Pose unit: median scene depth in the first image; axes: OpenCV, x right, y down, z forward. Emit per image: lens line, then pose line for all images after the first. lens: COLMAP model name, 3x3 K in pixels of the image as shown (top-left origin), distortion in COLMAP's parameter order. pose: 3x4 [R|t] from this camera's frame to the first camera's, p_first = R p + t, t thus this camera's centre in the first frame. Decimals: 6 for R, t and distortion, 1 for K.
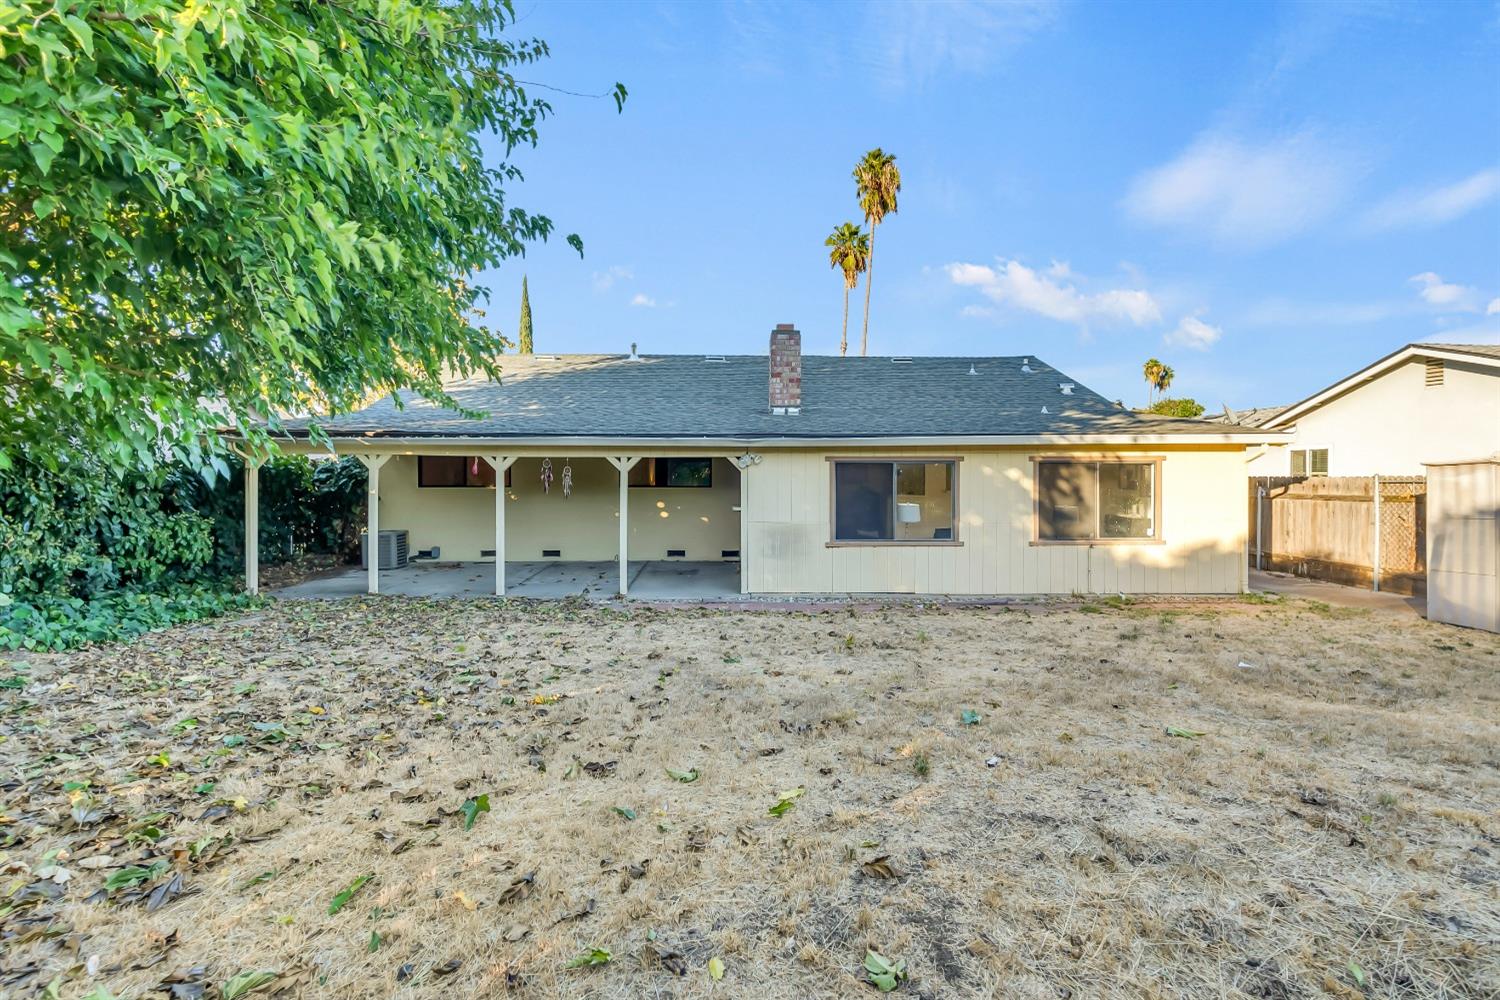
lens RADIAL K [[673.5, 0, 750.0], [0, 673.5, 500.0], [0, 0, 1]] dist [0.000273, 0.000072]
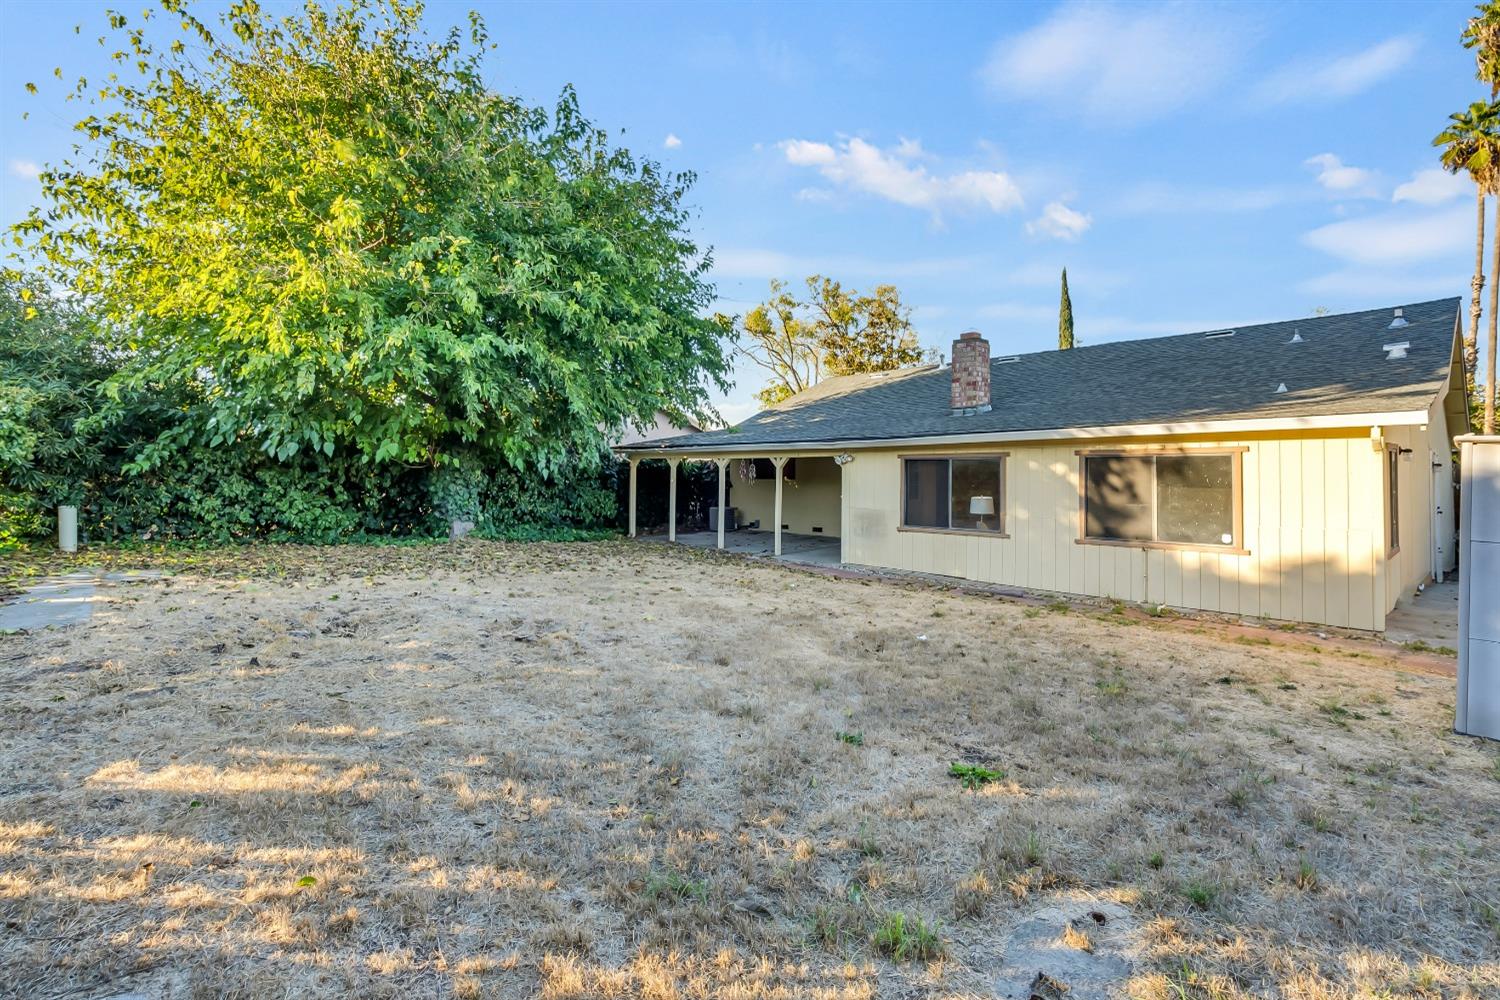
lens RADIAL K [[676.6, 0, 750.1], [0, 676.6, 472.6], [0, 0, 1]] dist [0.002370, 0.000470]
pose [[0.677627, 0.001194, -0.735405, 0.811515], [-0.026587, 0.999385, -0.022876, 0.001555], [0.734925, 0.035053, 0.677242, -0.001059]]
